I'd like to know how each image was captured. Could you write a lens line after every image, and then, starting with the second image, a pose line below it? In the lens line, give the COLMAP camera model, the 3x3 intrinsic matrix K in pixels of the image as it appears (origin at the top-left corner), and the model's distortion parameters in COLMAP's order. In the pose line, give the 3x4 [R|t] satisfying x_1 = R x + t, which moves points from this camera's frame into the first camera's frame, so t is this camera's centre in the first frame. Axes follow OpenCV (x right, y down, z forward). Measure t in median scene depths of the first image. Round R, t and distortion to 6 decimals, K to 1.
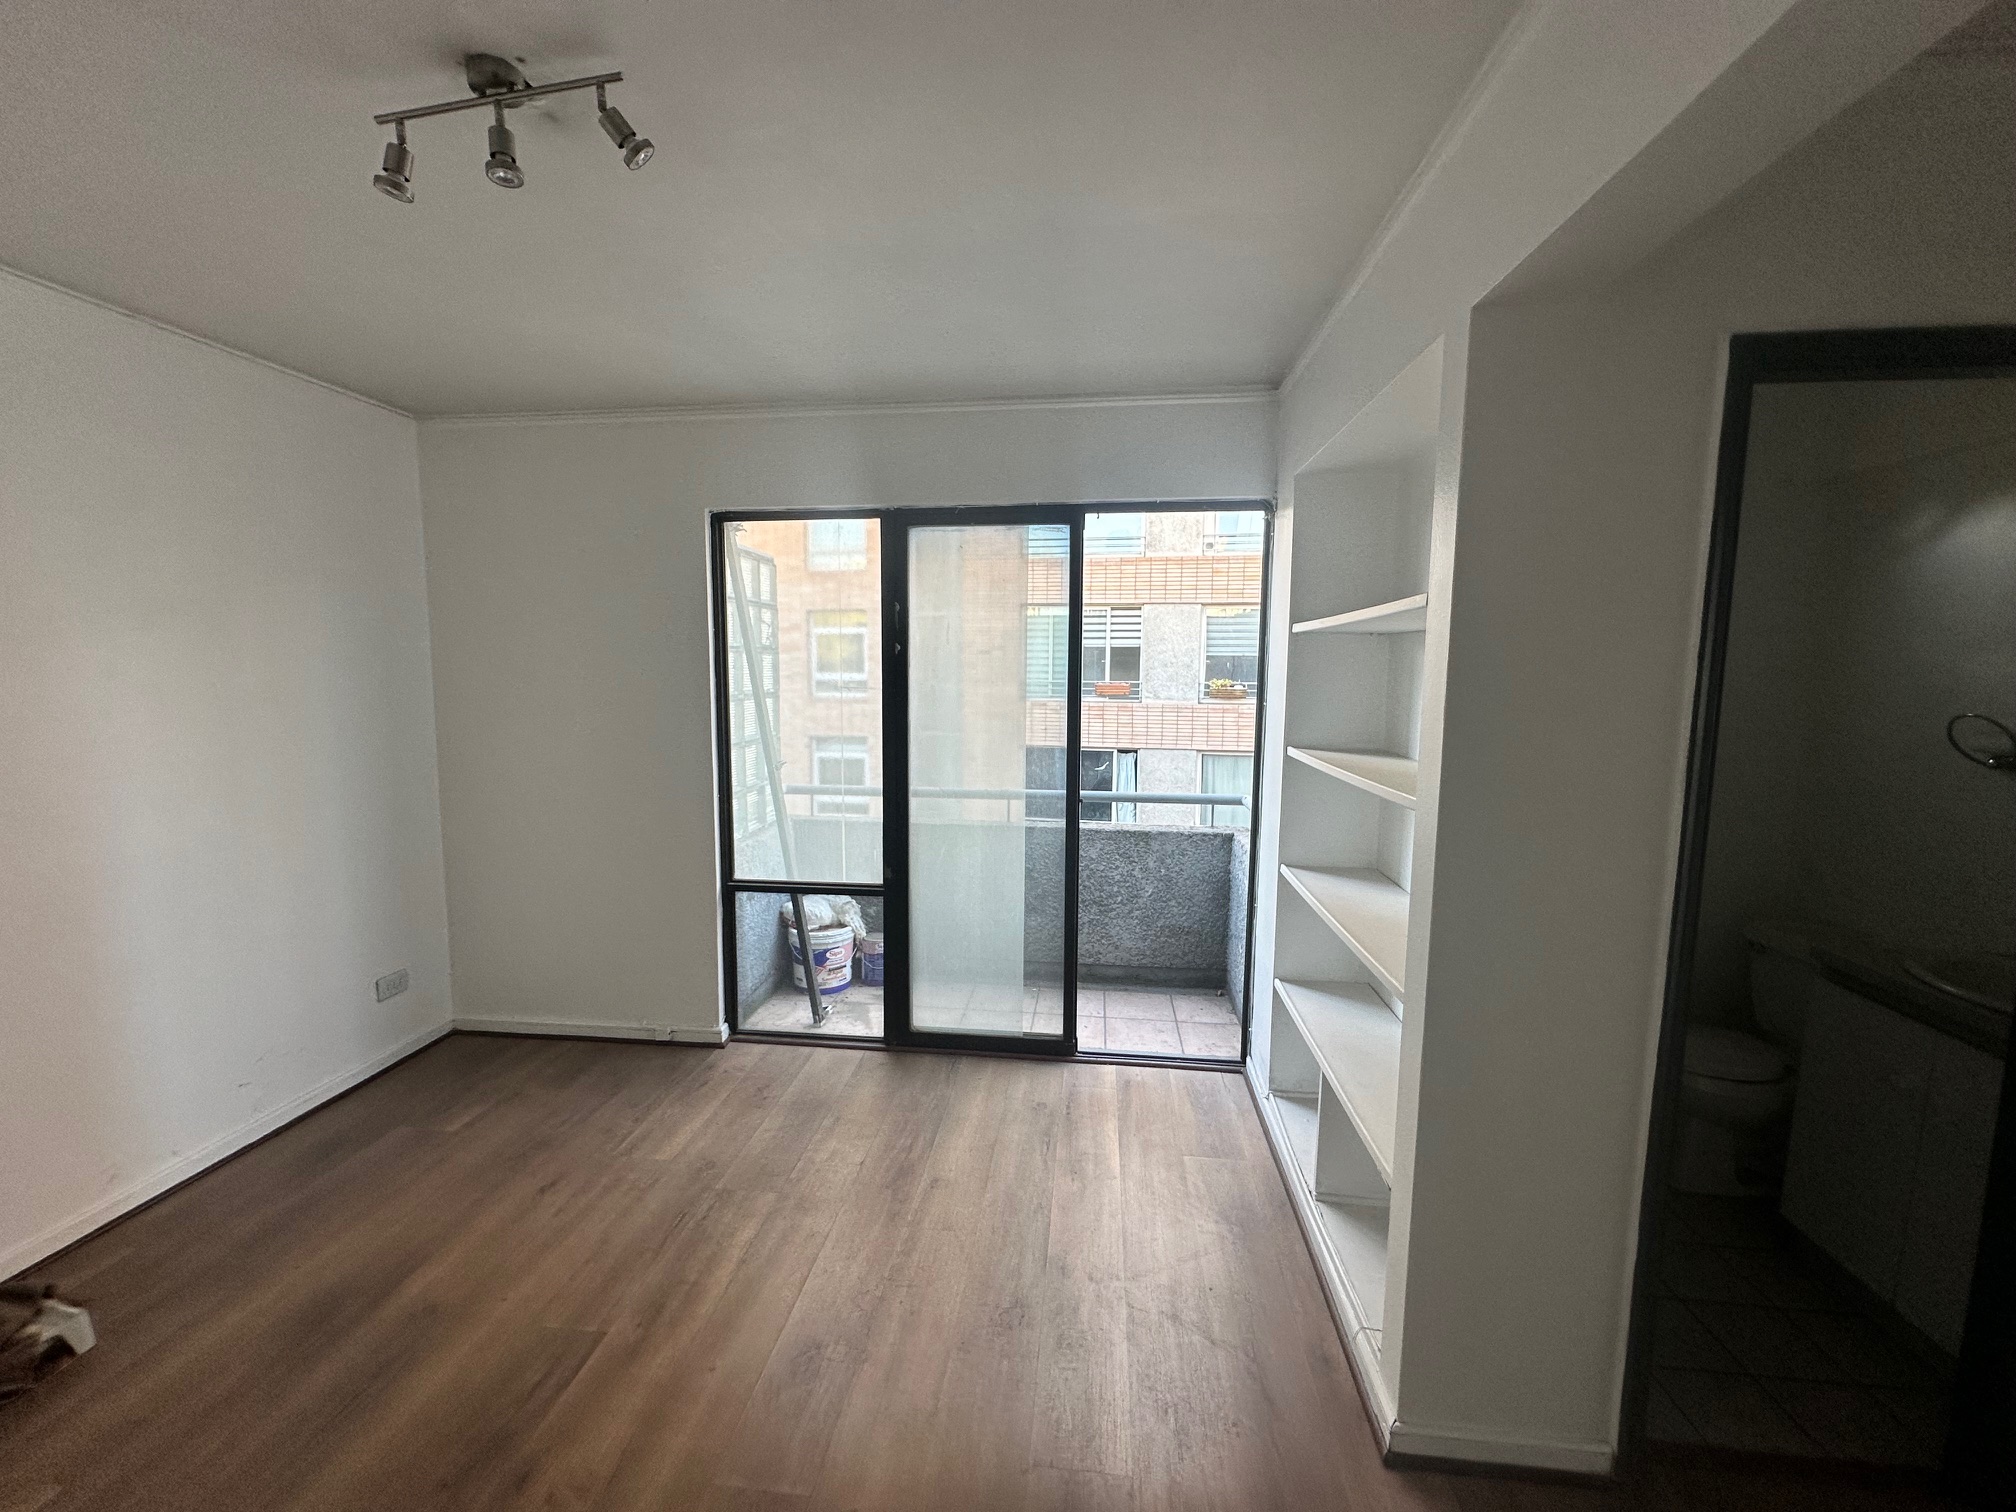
lens RADIAL K [[797.8, 0, 1005.5], [0, 797.8, 751.2], [0, 0, 1]] dist [-0.010894, -0.000116]
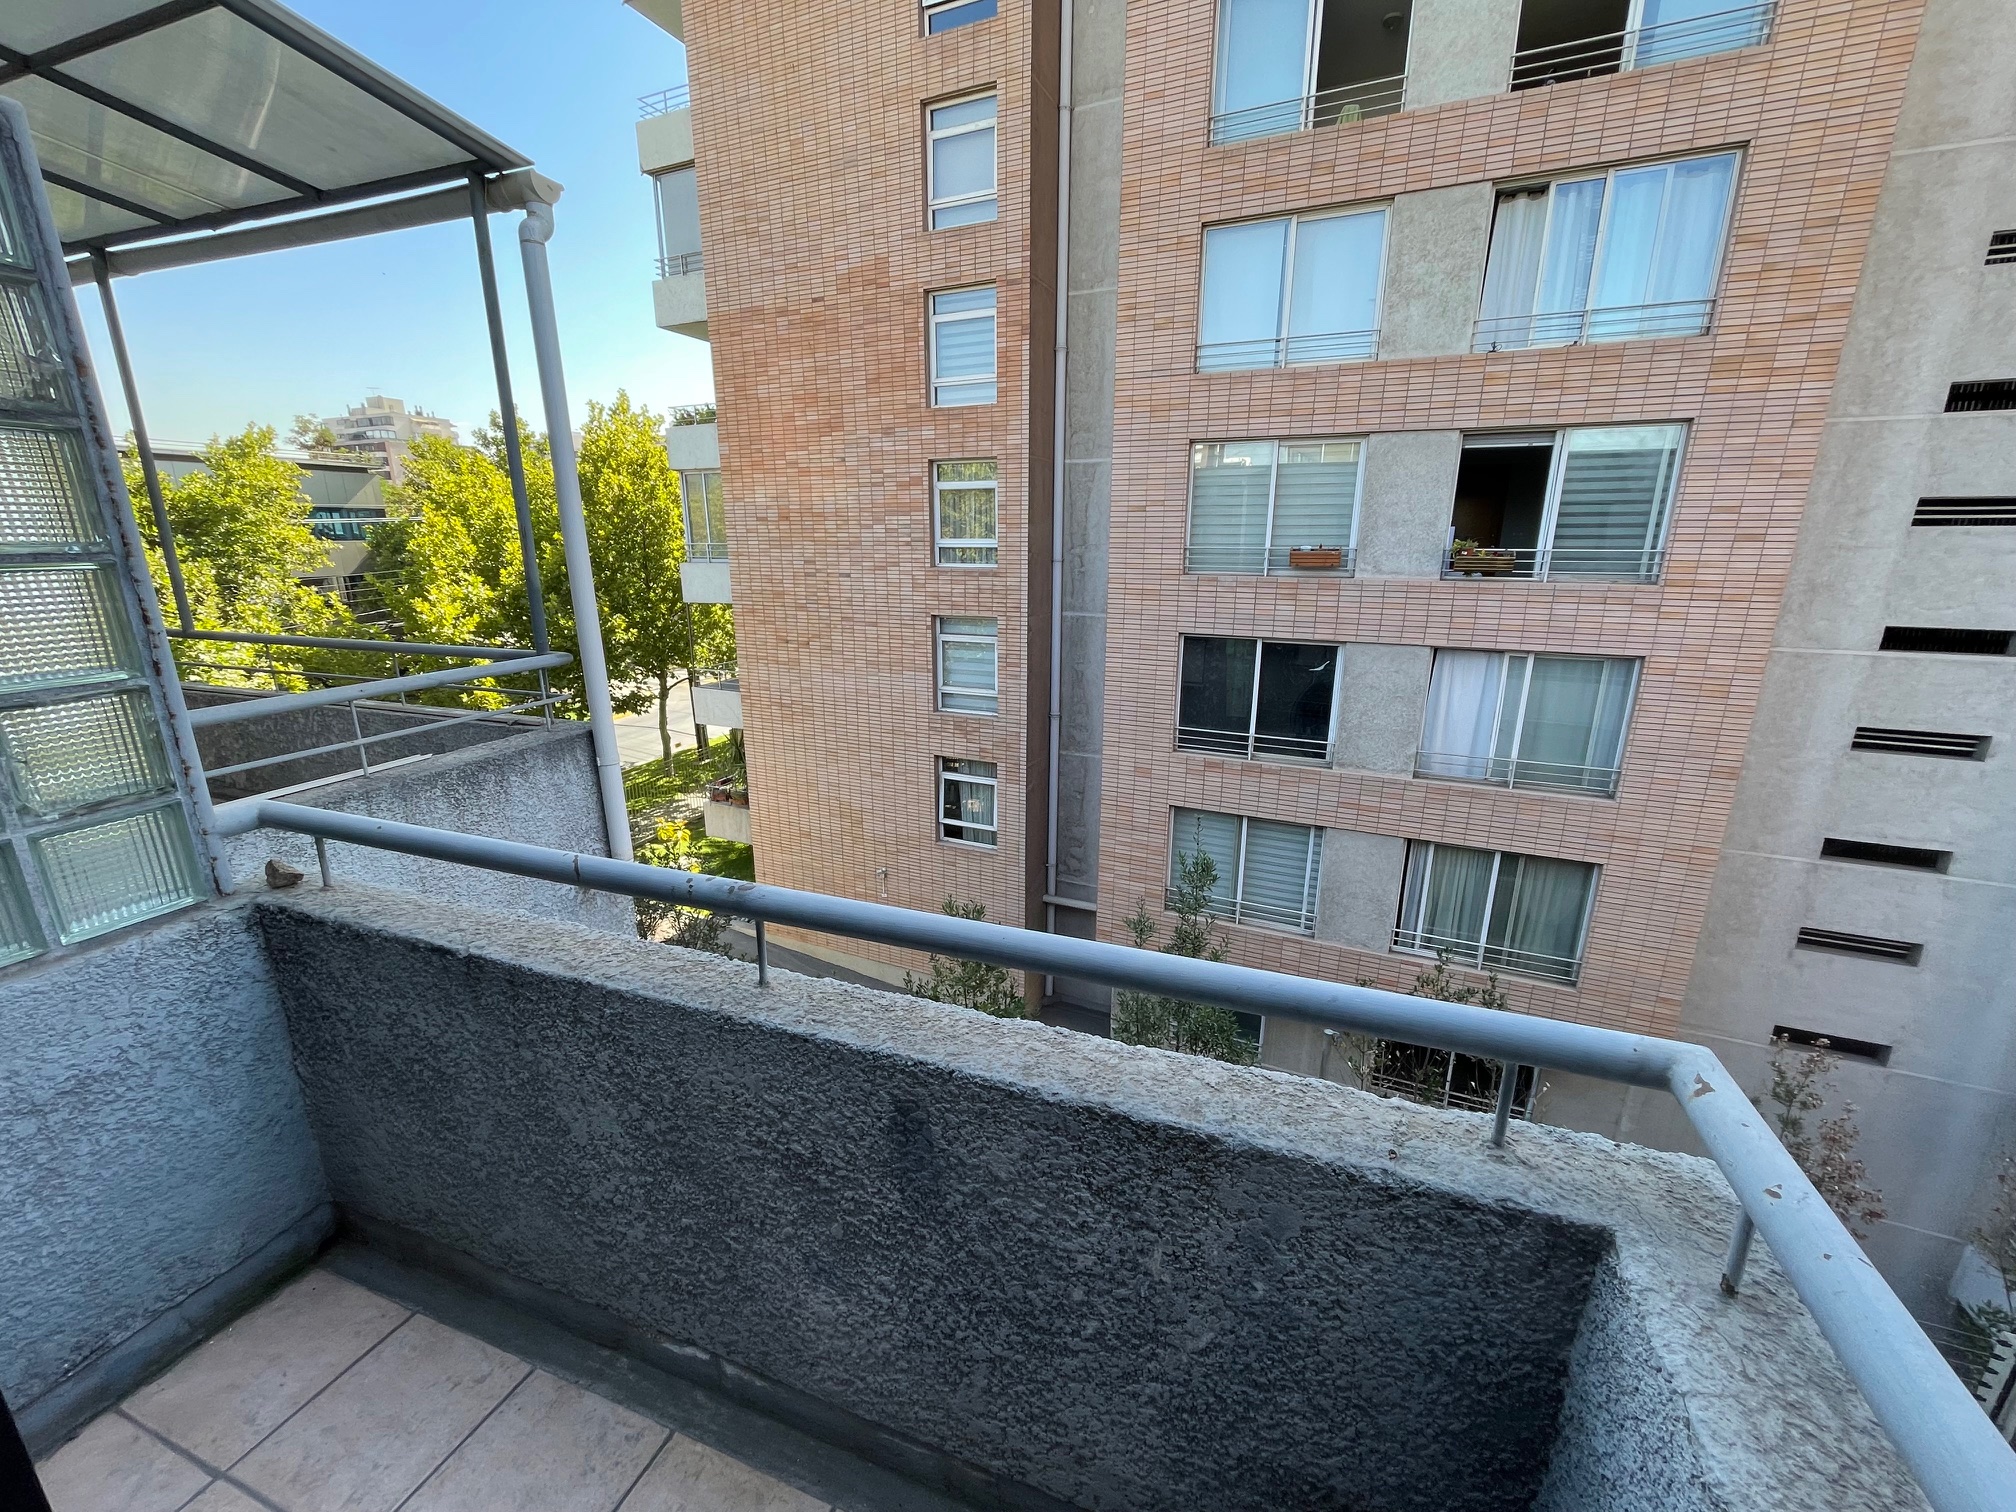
lens RADIAL K [[809.0, 0, 1013.5], [0, 809.0, 755.8], [0, 0, 1]] dist [-0.004064, -0.000954]
pose [[0.972604, 0.055639, -0.225710, 0.186220], [-0.019058, 0.986751, 0.161117, -0.058154], [0.231684, -0.152402, 0.960779, 0.836481]]
